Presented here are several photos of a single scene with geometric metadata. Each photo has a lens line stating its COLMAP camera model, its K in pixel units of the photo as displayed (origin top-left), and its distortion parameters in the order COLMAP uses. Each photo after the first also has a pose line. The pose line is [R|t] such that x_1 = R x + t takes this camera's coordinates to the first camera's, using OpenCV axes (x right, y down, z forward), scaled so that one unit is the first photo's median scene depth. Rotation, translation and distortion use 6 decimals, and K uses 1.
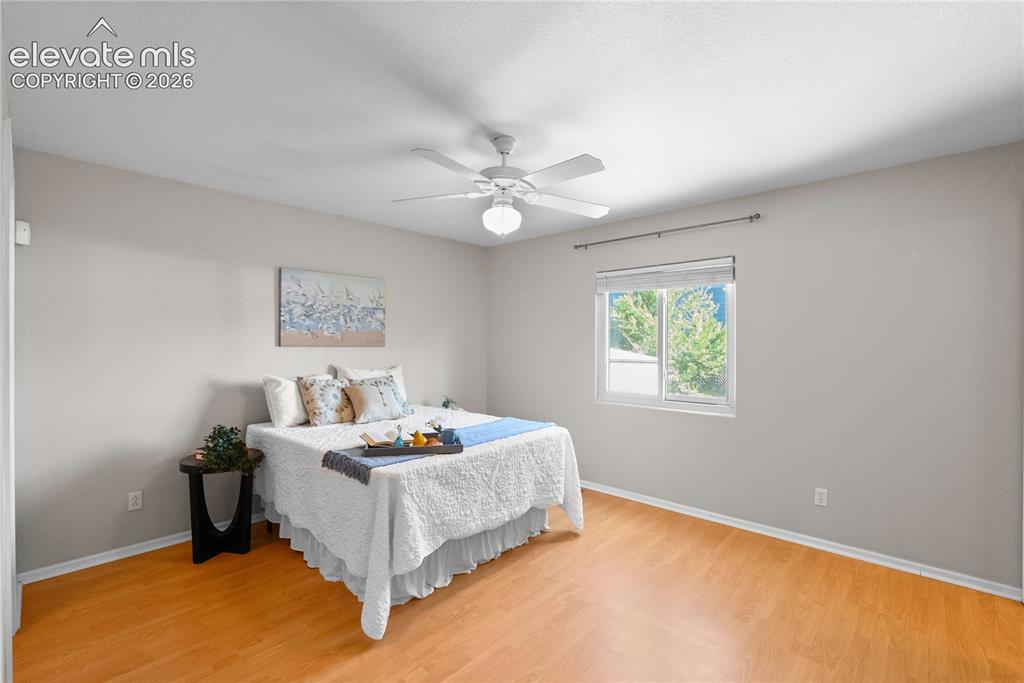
lens RADIAL K [[455.8, 0, 514.0], [0, 455.8, 339.7], [0, 0, 1]] dist [-0.003102, 0.000481]
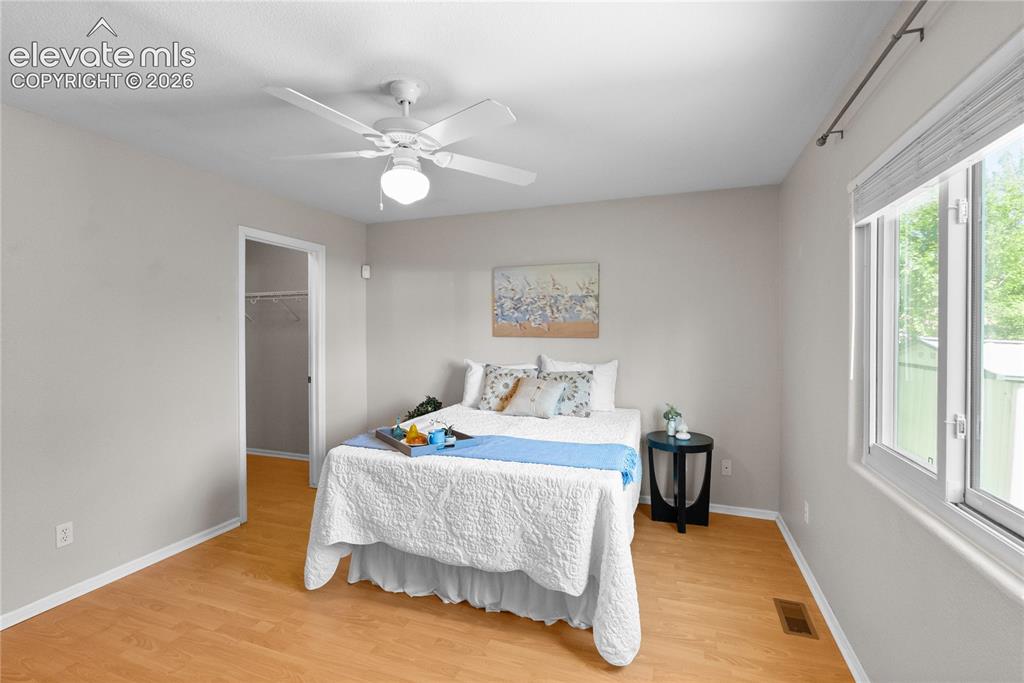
lens RADIAL K [[455.8, 0, 514.0], [0, 455.8, 339.7], [0, 0, 1]] dist [-0.003102, 0.000481]
pose [[0.379982, 0.013569, -0.924894, 0.555714], [0.004808, 0.999850, 0.016644, 0.003009], [0.924981, -0.010771, 0.379860, 0.602566]]
